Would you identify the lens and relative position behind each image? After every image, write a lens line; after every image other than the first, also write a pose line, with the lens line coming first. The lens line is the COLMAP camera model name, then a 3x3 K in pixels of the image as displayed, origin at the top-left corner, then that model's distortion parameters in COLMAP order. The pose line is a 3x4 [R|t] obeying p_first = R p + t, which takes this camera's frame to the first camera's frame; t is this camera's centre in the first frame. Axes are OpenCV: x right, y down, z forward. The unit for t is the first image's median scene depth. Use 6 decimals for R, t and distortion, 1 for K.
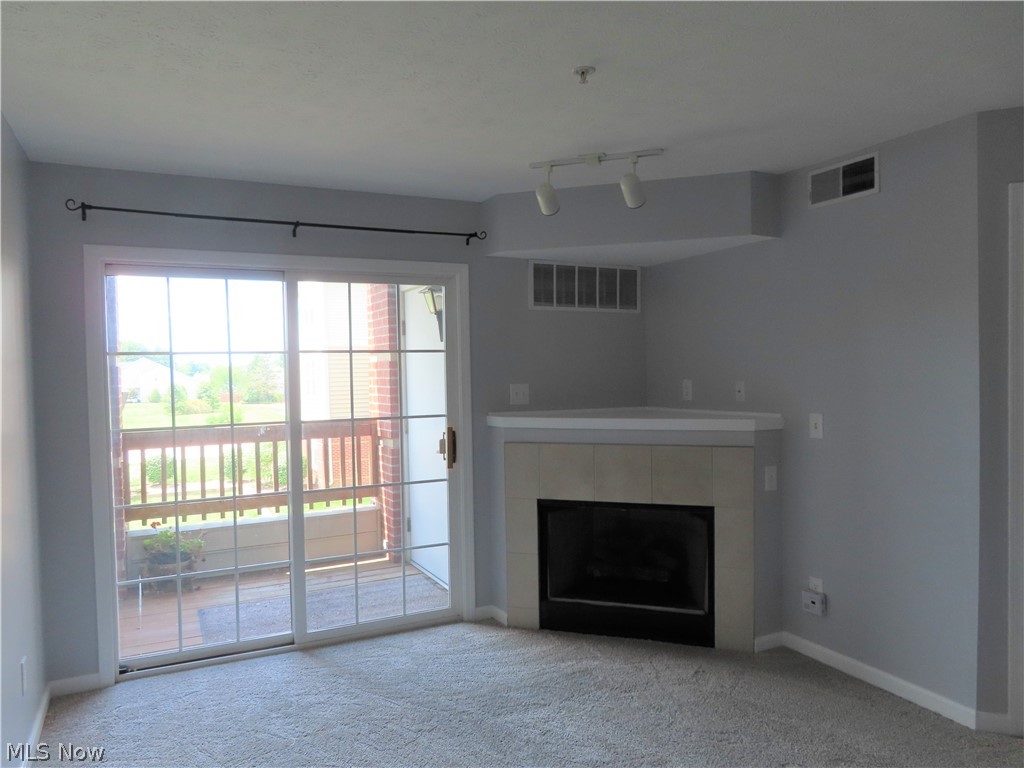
lens RADIAL K [[739.5, 0, 512.0], [0, 739.5, 384.0], [0, 0, 1]] dist [-0.004864, -0.002632]
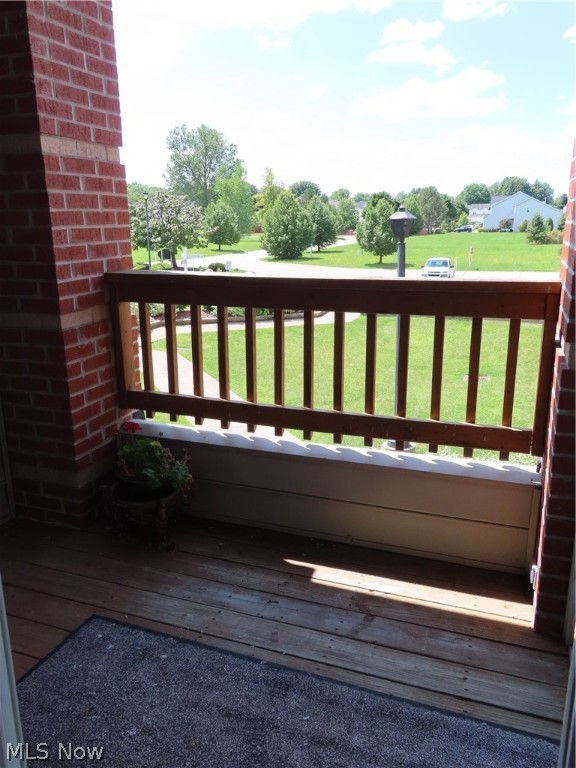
lens RADIAL K [[622.6, 0, 288.0], [0, 622.6, 384.0], [0, 0, 1]] dist [0.031230, 0.003900]
pose [[0.688724, 0.203802, -0.695790, -0.041039], [-0.017735, 0.964128, 0.264845, 0.015439], [0.724806, -0.170065, 0.667633, 0.922612]]
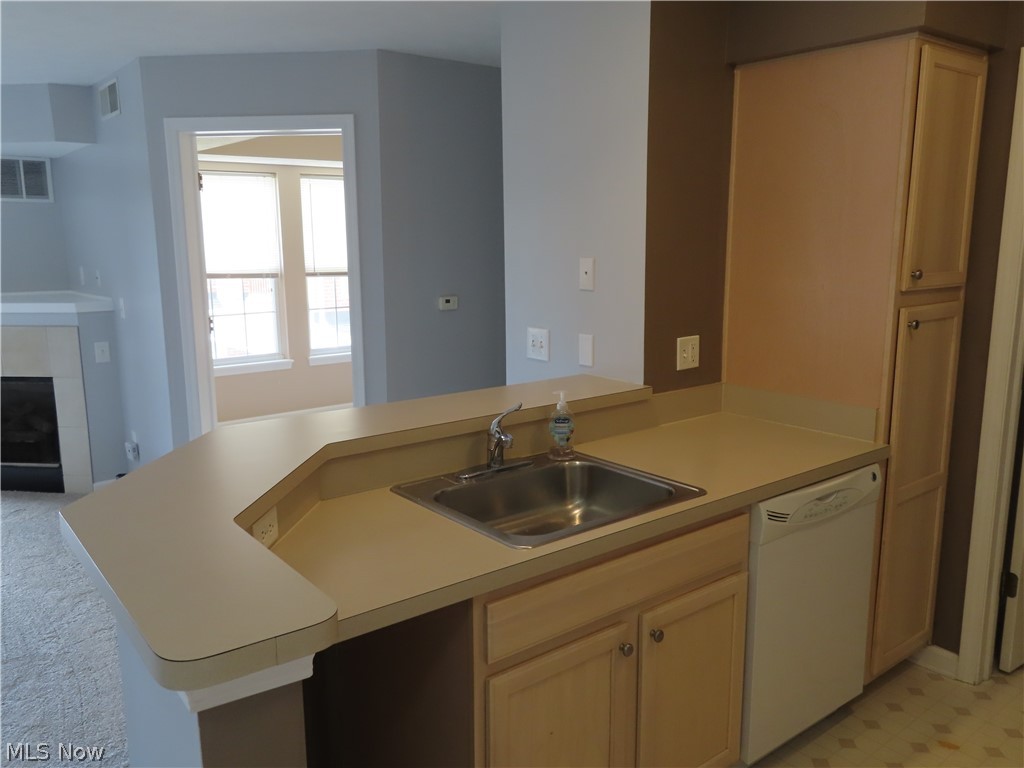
lens RADIAL K [[819.5, 0, 512.0], [0, 819.5, 384.0], [0, 0, 1]] dist [0.006919, 0.003260]
pose [[0.974076, -0.034967, 0.223504, 0.638499], [-0.001259, 0.987129, 0.159920, -0.031994], [-0.226220, -0.156056, 0.961494, -0.396679]]
